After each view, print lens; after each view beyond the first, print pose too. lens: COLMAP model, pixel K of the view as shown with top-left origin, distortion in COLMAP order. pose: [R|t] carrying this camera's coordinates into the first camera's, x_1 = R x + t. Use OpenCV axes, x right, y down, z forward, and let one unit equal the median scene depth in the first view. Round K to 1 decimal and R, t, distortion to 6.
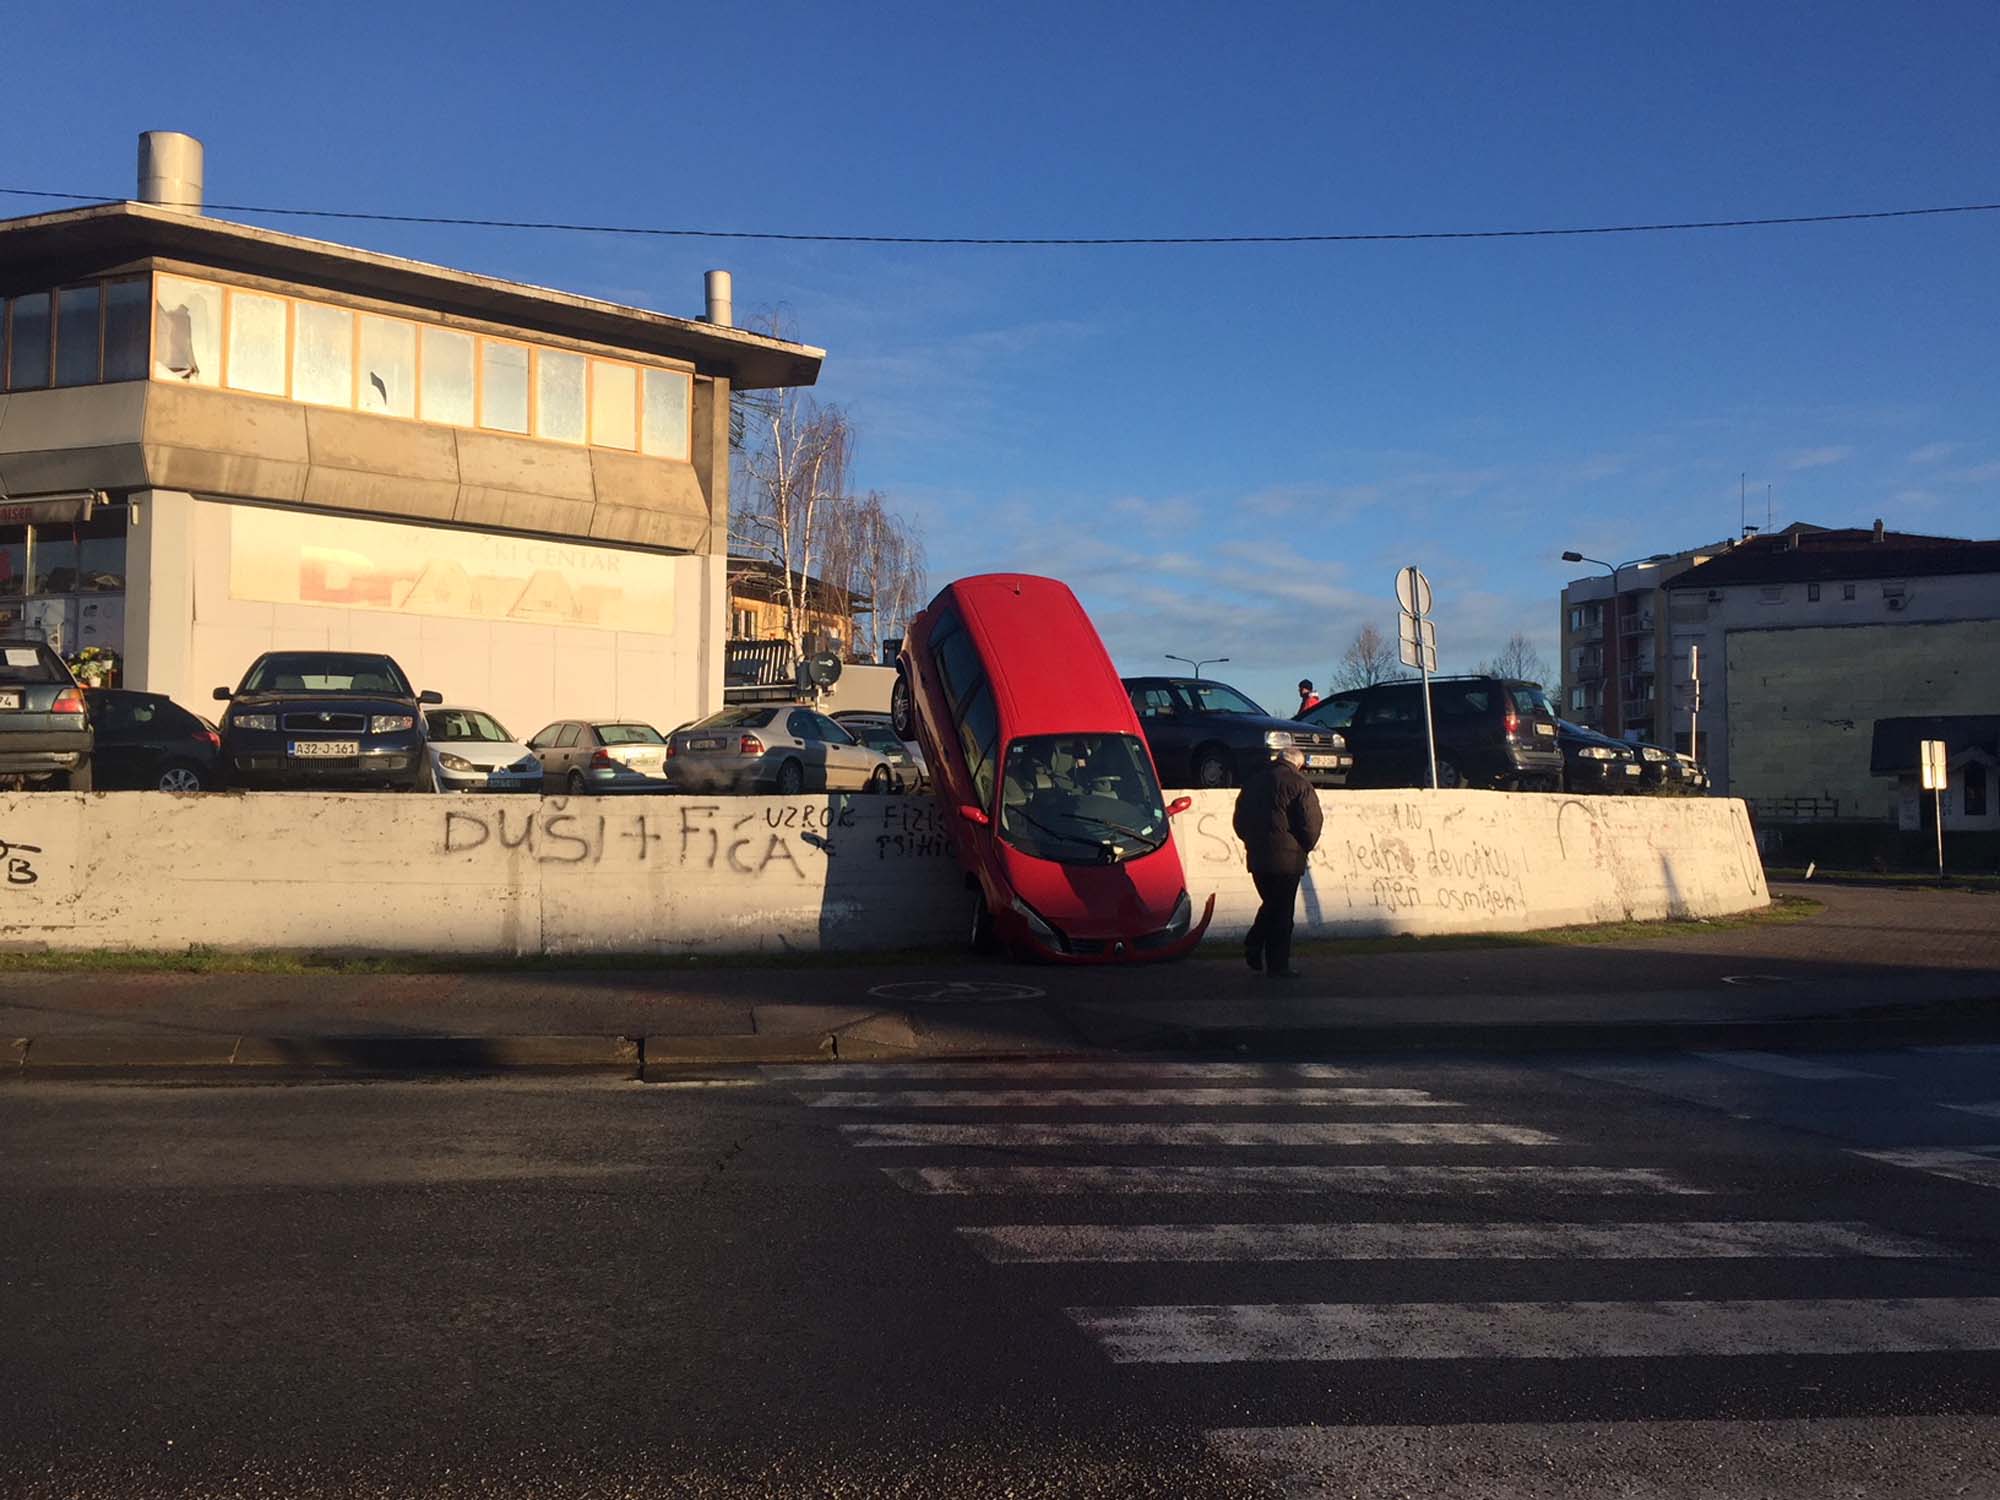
lens RADIAL K [[1762.6, 0, 999.2], [0, 1762.6, 742.0], [0, 0, 1]] dist [0.045799, 0.002341]
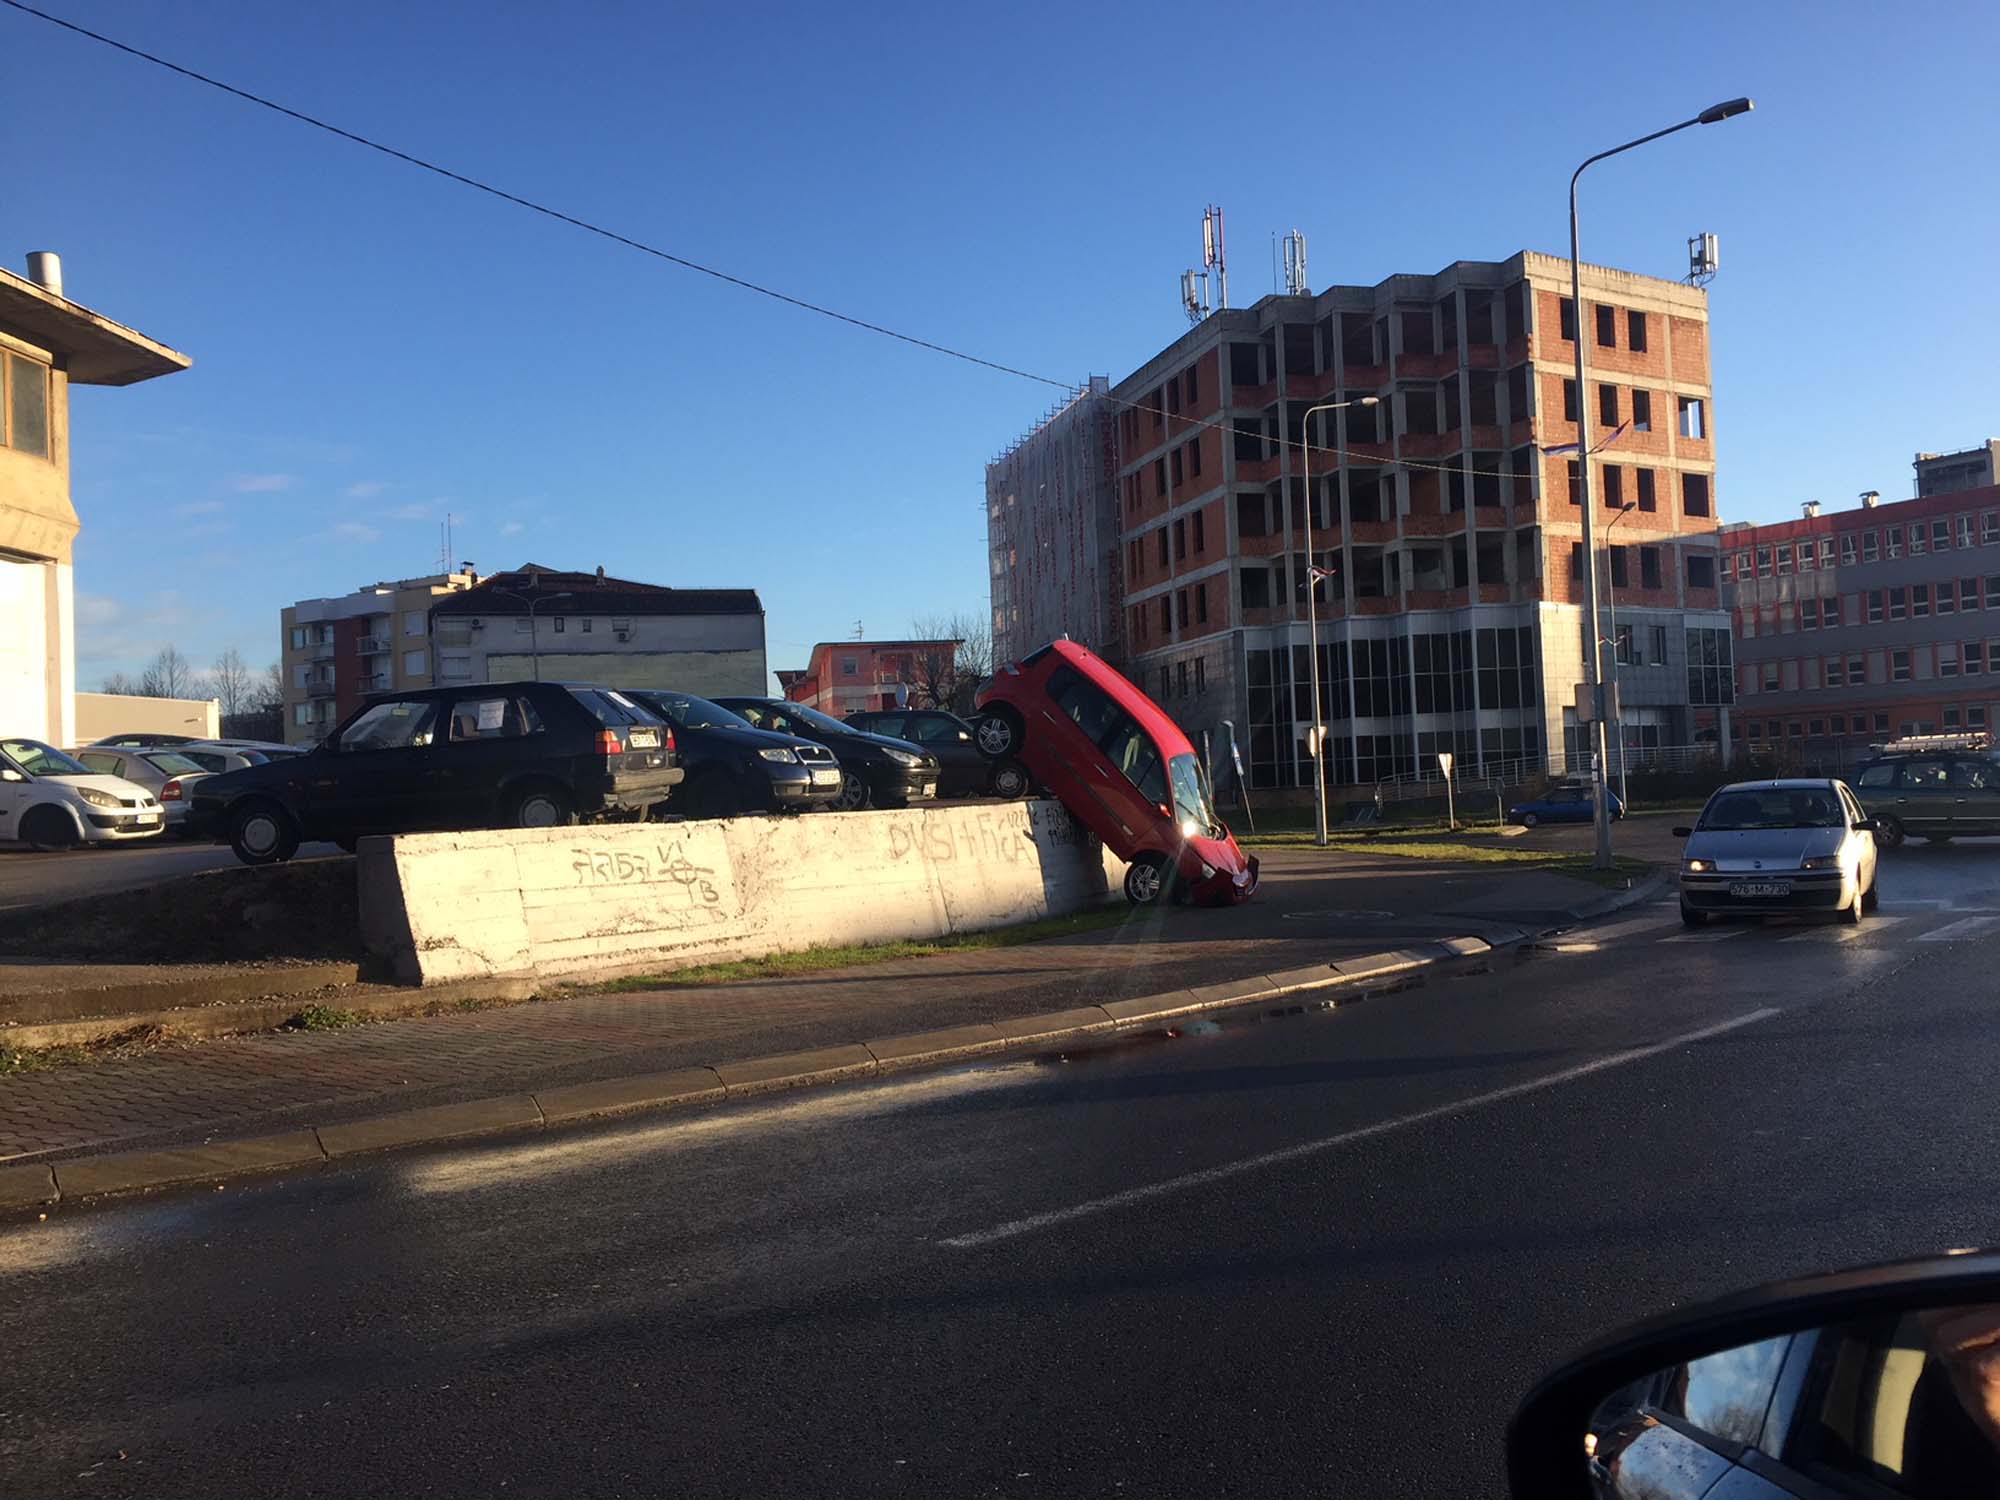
lens RADIAL K [[1675.5, 0, 998.9], [0, 1675.5, 753.6], [0, 0, 1]] dist [0.003701, 0.002409]
pose [[0.698121, -0.016148, 0.715798, -0.139062], [0.015645, 0.999851, 0.007297, -0.002238], [-0.715809, 0.006104, 0.698269, 0.015873]]
